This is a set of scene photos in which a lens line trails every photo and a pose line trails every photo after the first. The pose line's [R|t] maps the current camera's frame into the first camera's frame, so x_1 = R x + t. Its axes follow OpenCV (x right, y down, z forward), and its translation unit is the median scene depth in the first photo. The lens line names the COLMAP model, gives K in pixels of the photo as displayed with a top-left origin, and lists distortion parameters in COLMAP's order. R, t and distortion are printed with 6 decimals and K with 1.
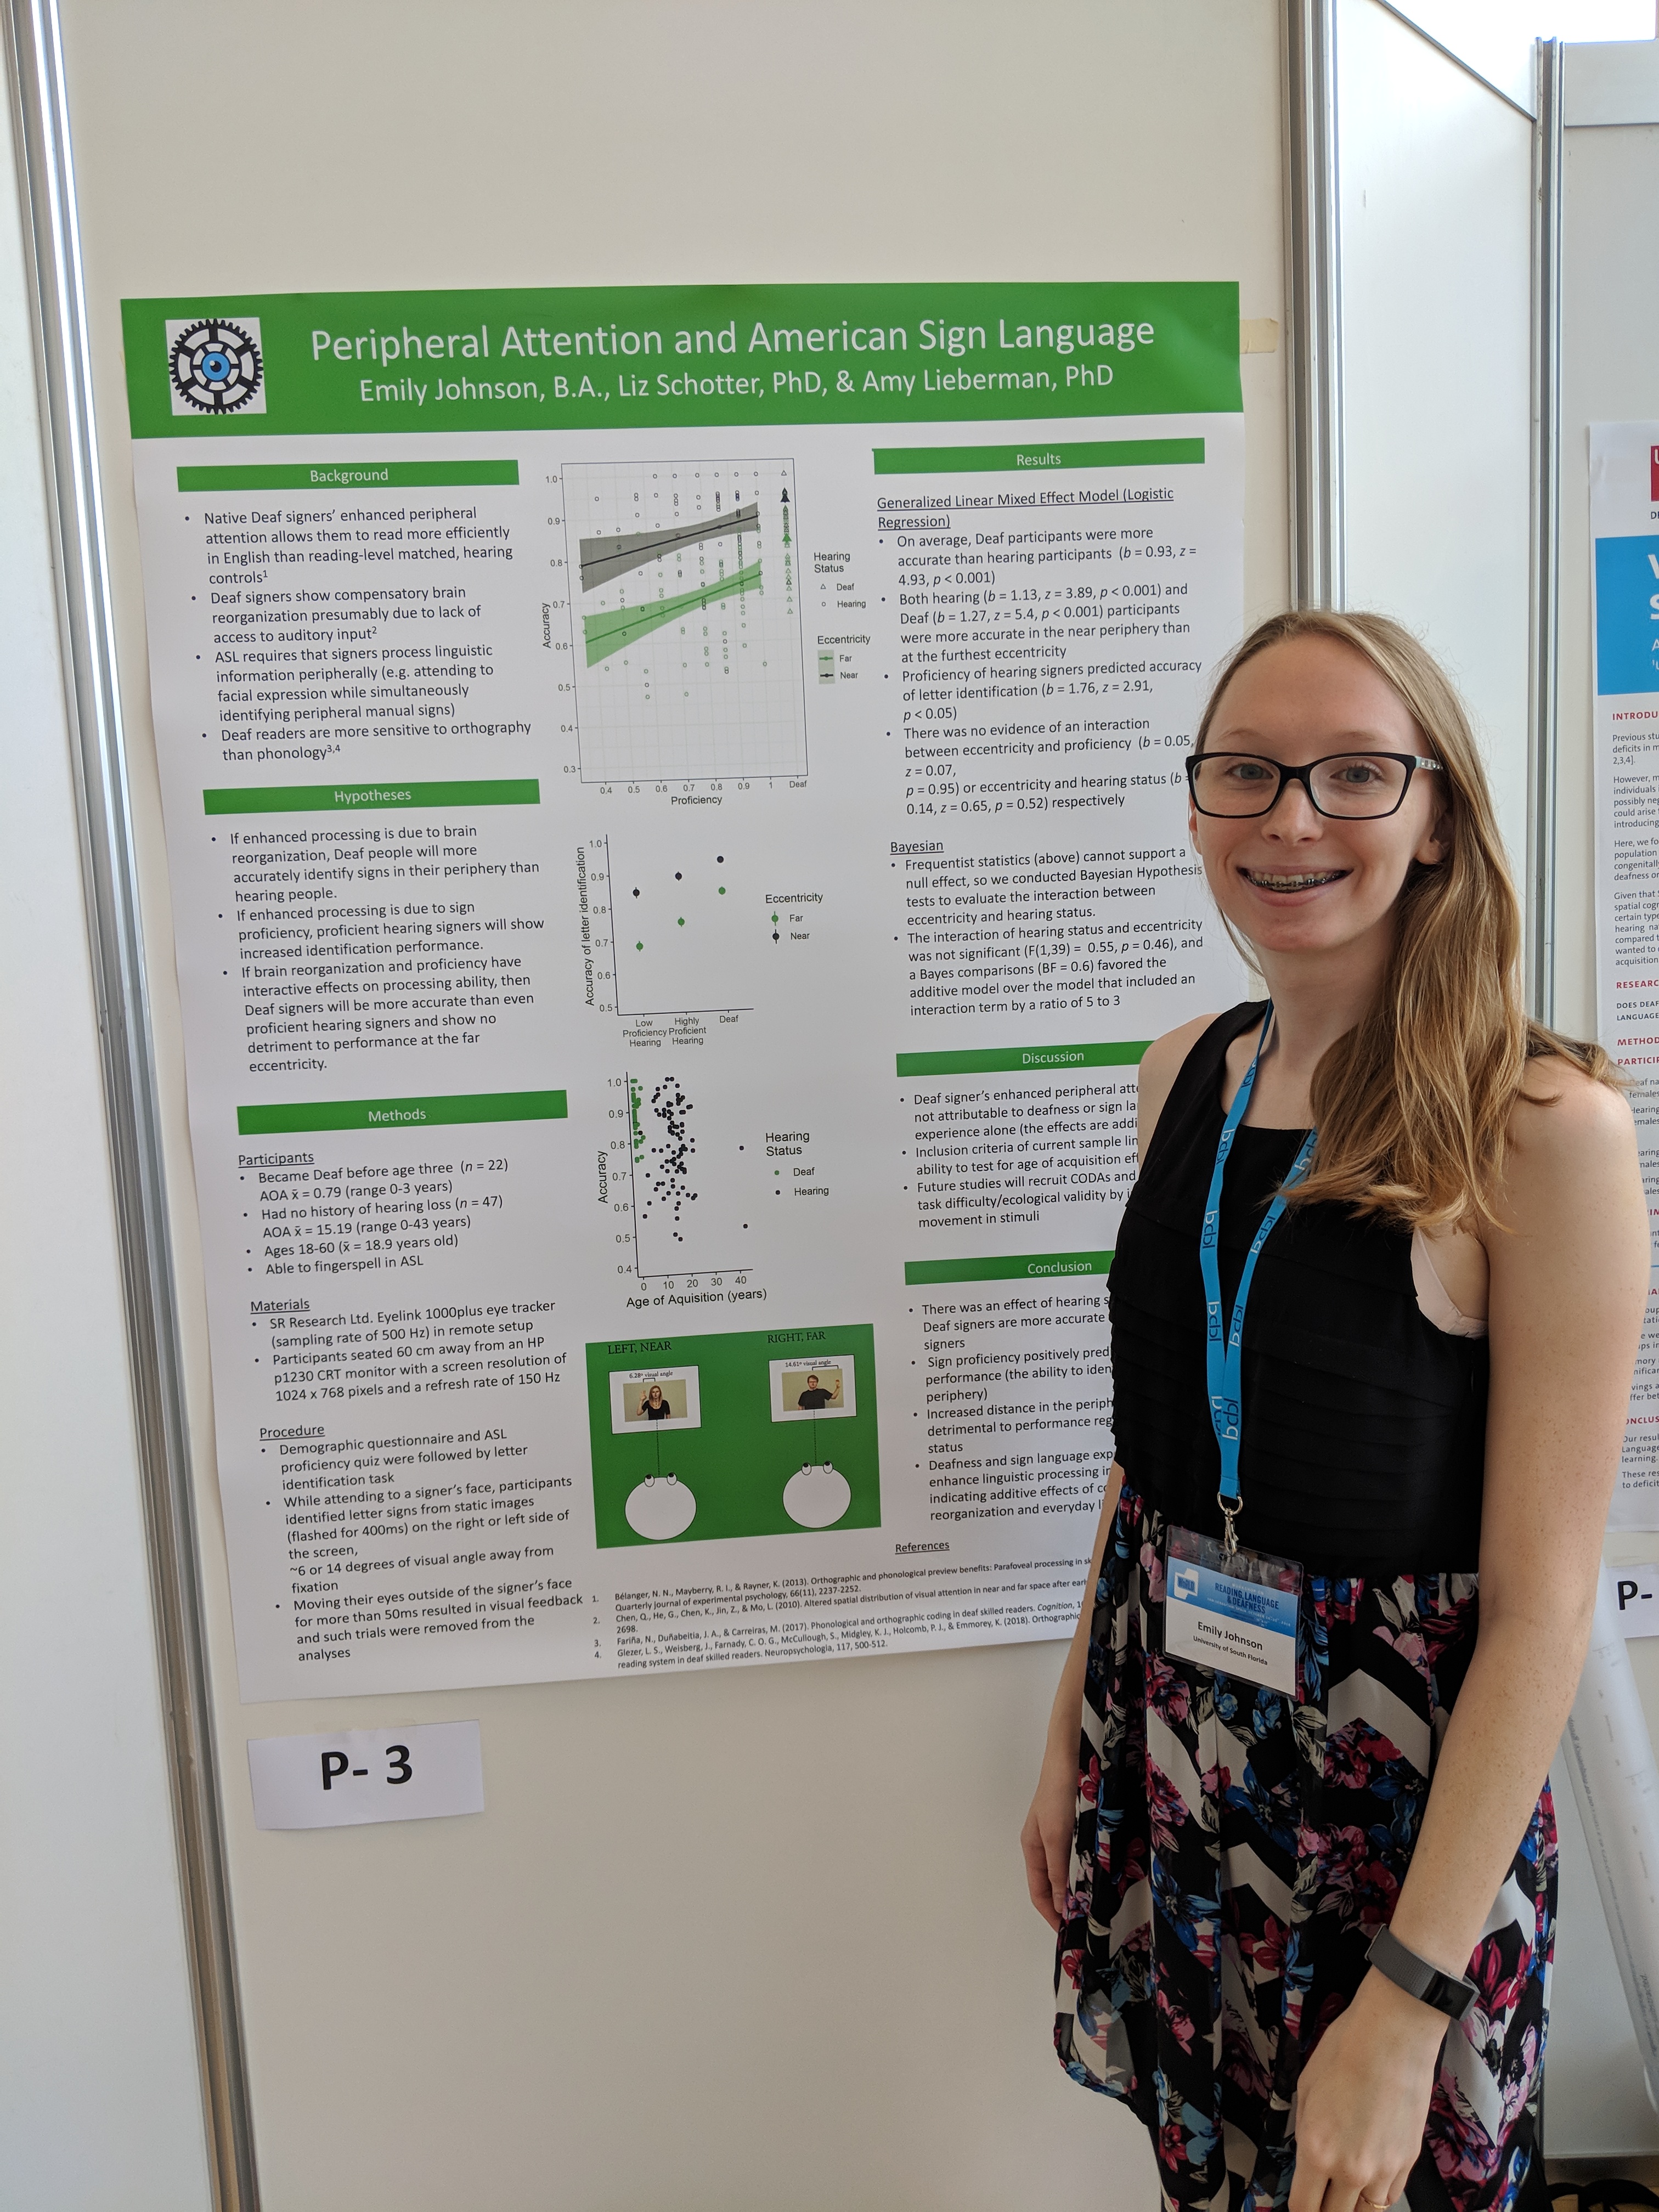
lens RADIAL K [[1760.2, 0, 845.0], [0, 1760.2, 1106.1], [0, 0, 1]] dist [0.051079, -0.080853]
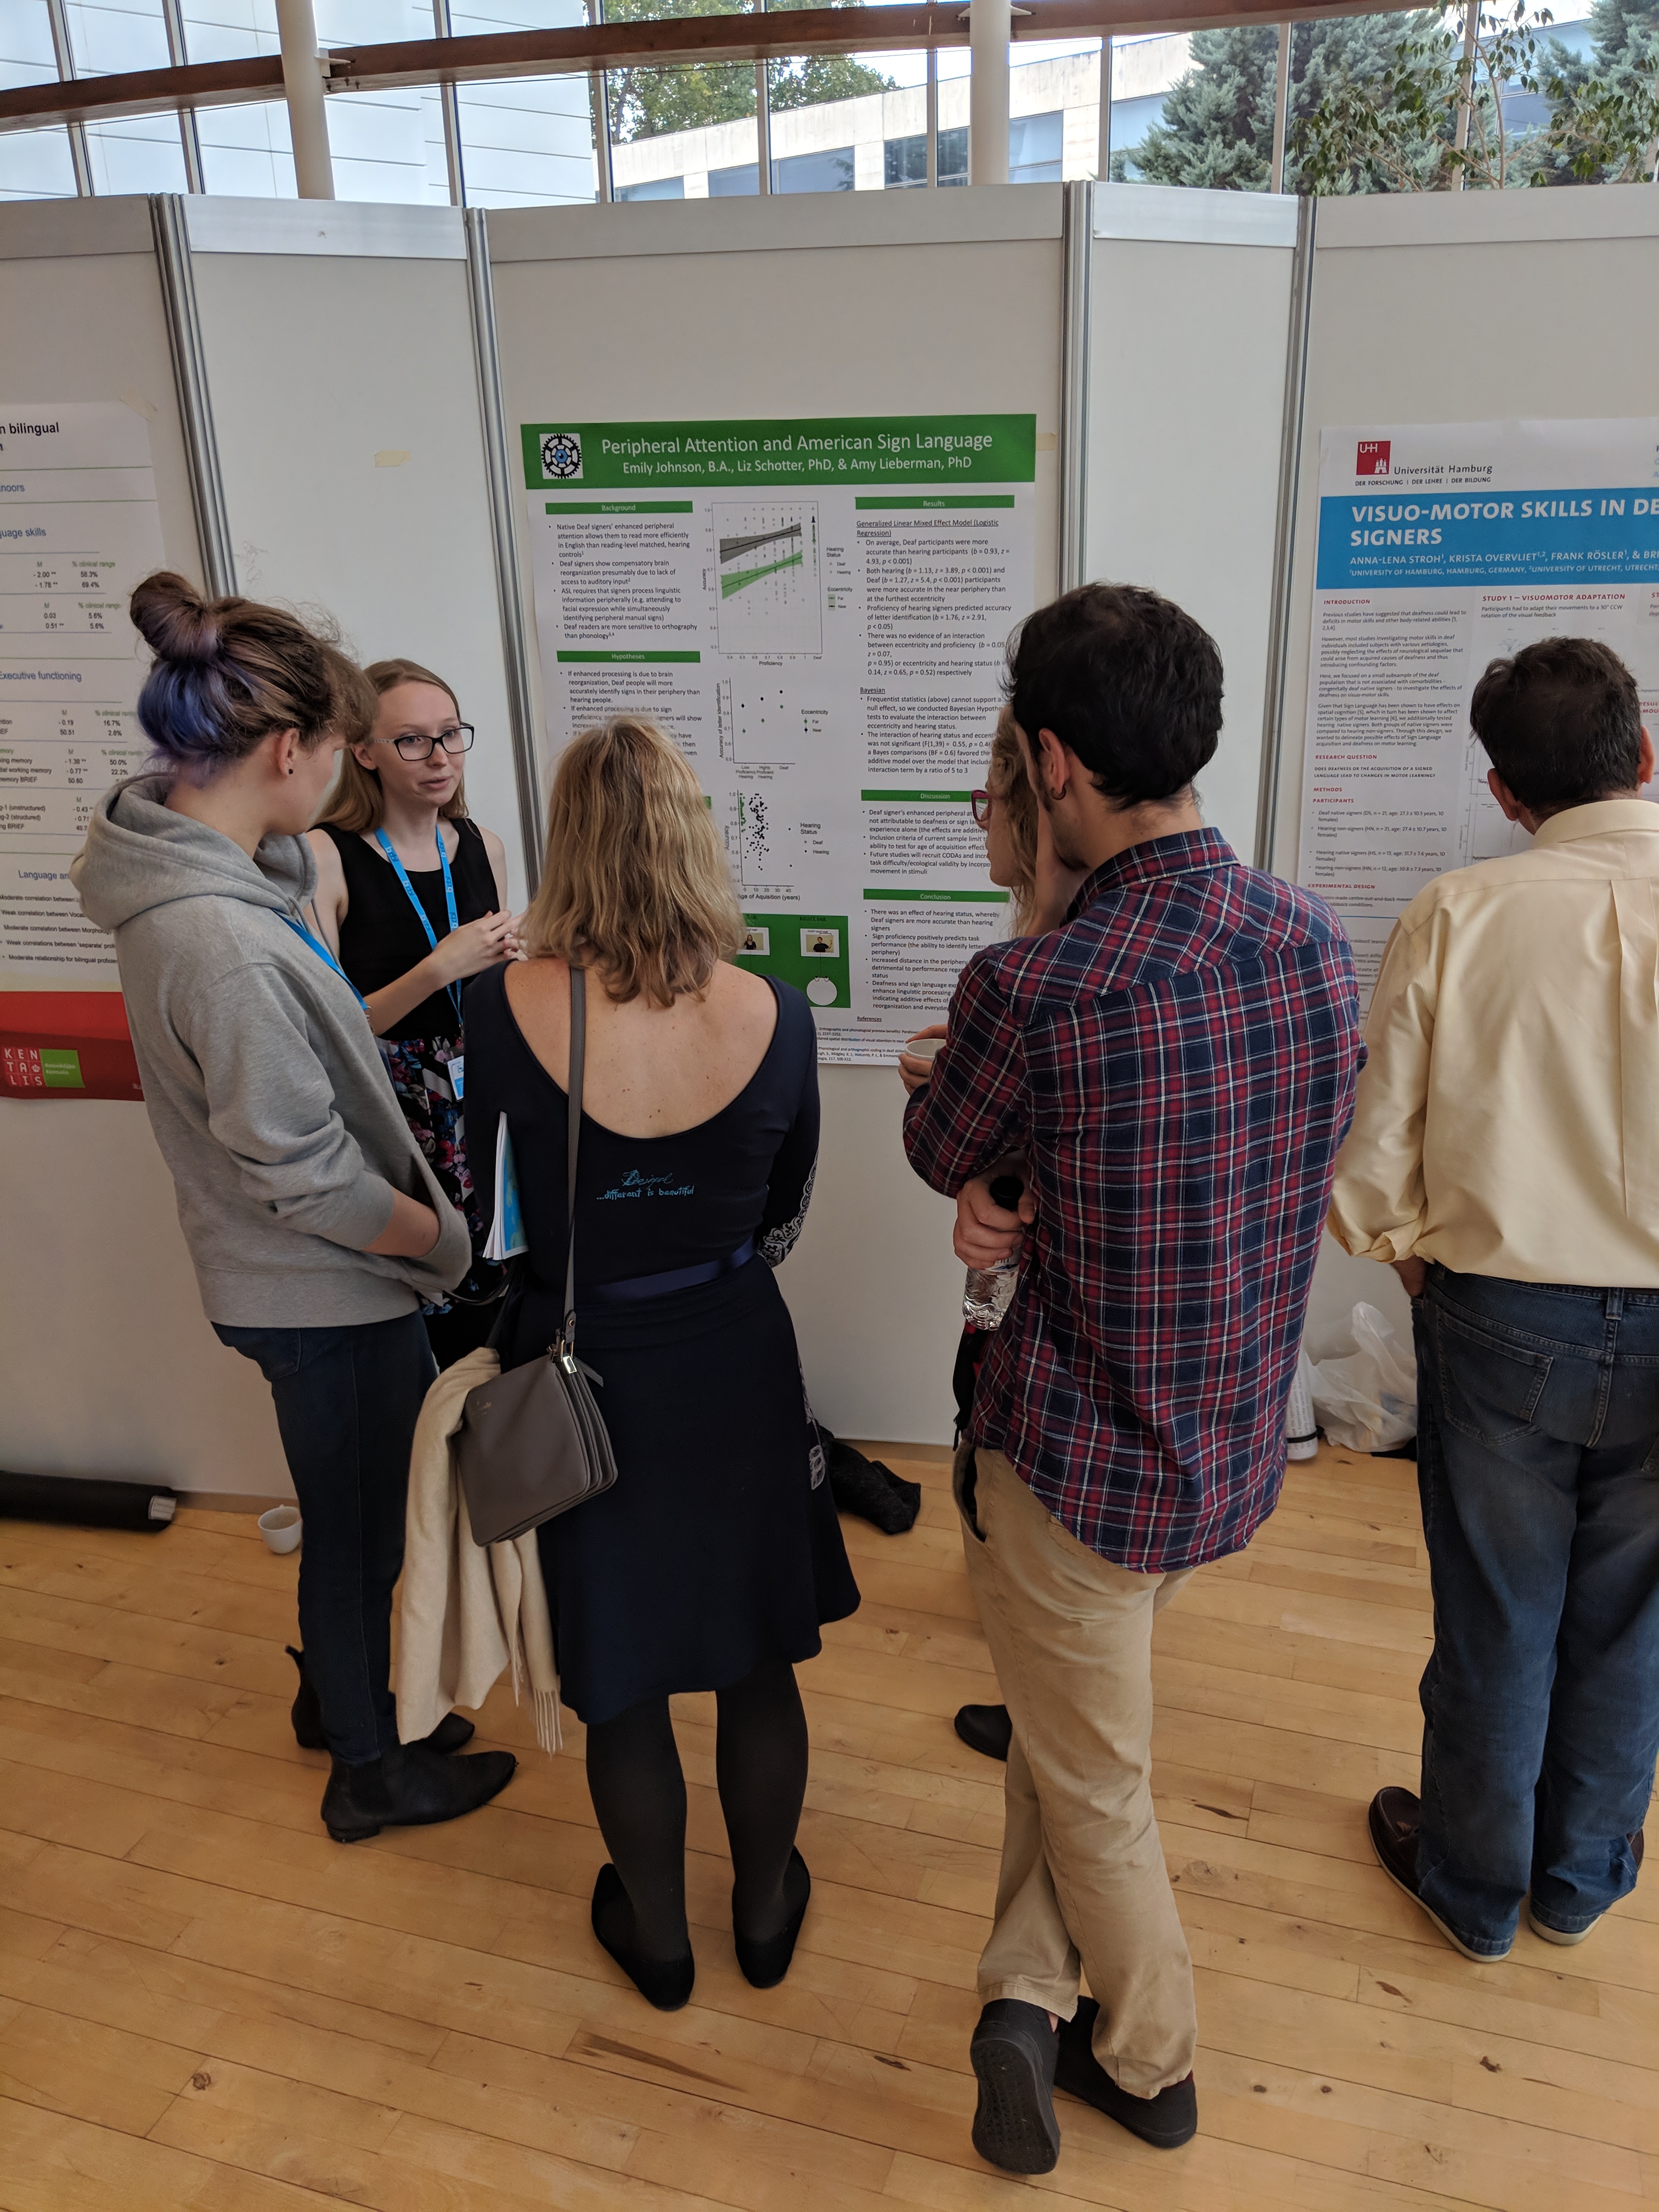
lens RADIAL K [[1760.2, 0, 832.2], [0, 1760.2, 1108.7], [0, 0, 1]] dist [0.051079, -0.080853]
pose [[0.962260, 0.114619, -0.246815, 0.578979], [-0.047961, 0.964205, 0.260786, -0.216875], [0.267872, -0.239106, 0.933313, -1.106793]]
